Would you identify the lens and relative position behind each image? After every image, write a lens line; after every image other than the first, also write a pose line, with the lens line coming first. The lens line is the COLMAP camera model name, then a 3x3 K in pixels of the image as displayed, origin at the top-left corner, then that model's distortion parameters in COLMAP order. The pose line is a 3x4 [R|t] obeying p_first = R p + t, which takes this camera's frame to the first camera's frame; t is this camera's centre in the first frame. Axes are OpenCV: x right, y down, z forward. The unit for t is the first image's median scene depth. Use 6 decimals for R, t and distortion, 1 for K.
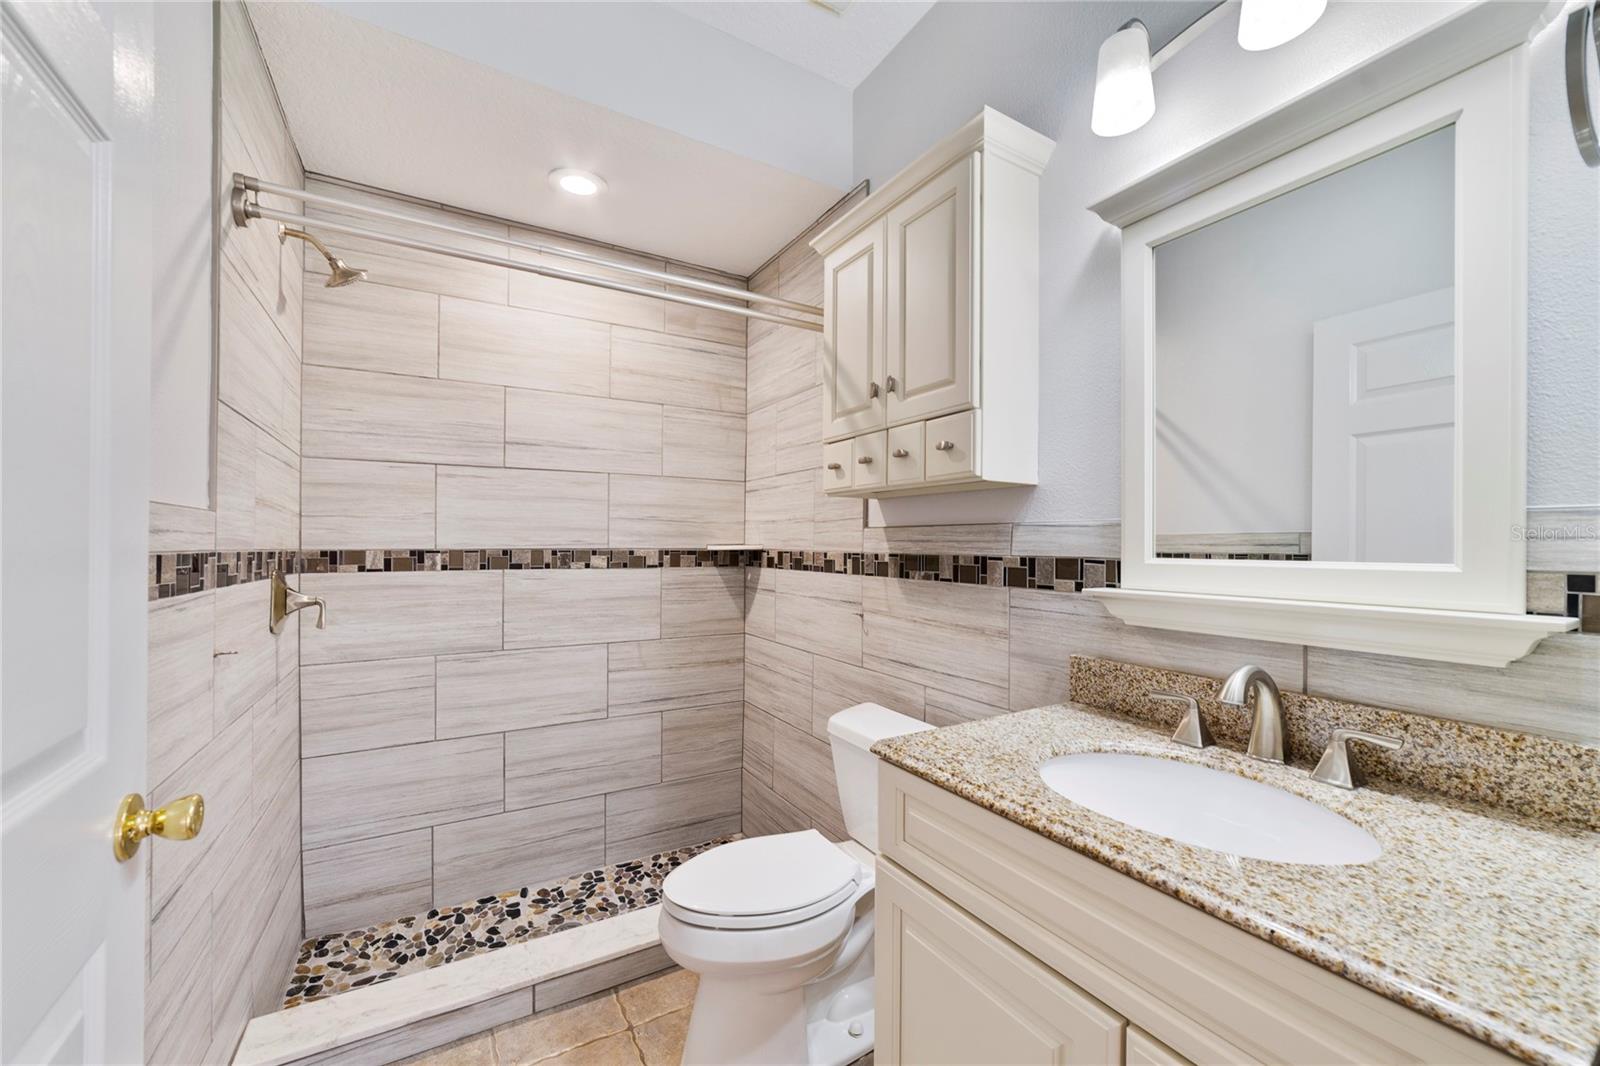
lens RADIAL K [[614.5, 0, 795.7], [0, 614.5, 540.3], [0, 0, 1]] dist [-0.007754, 0.002455]
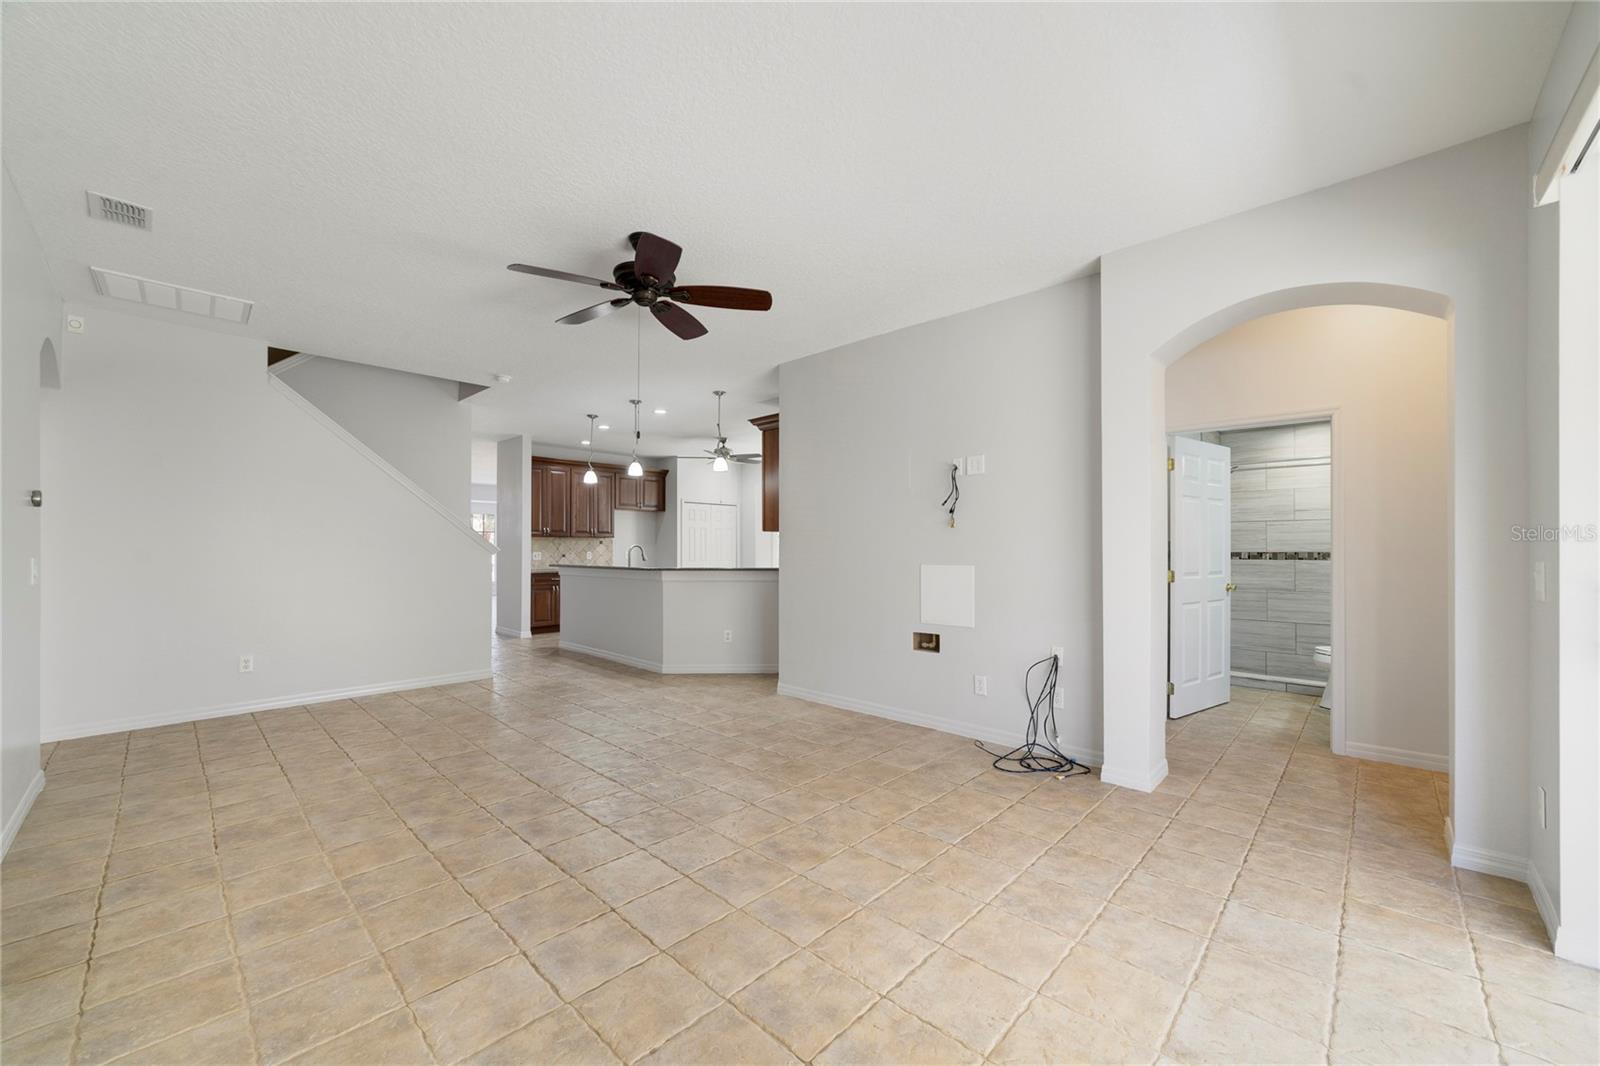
lens RADIAL K [[614.5, 0, 804.0], [0, 614.5, 541.5], [0, 0, 1]] dist [-0.007754, 0.002455]
pose [[0.286384, -0.017330, -0.957958, 1.401274], [0.007251, 0.999847, -0.015920, -0.003804], [0.958088, -0.002387, 0.286466, -1.717726]]
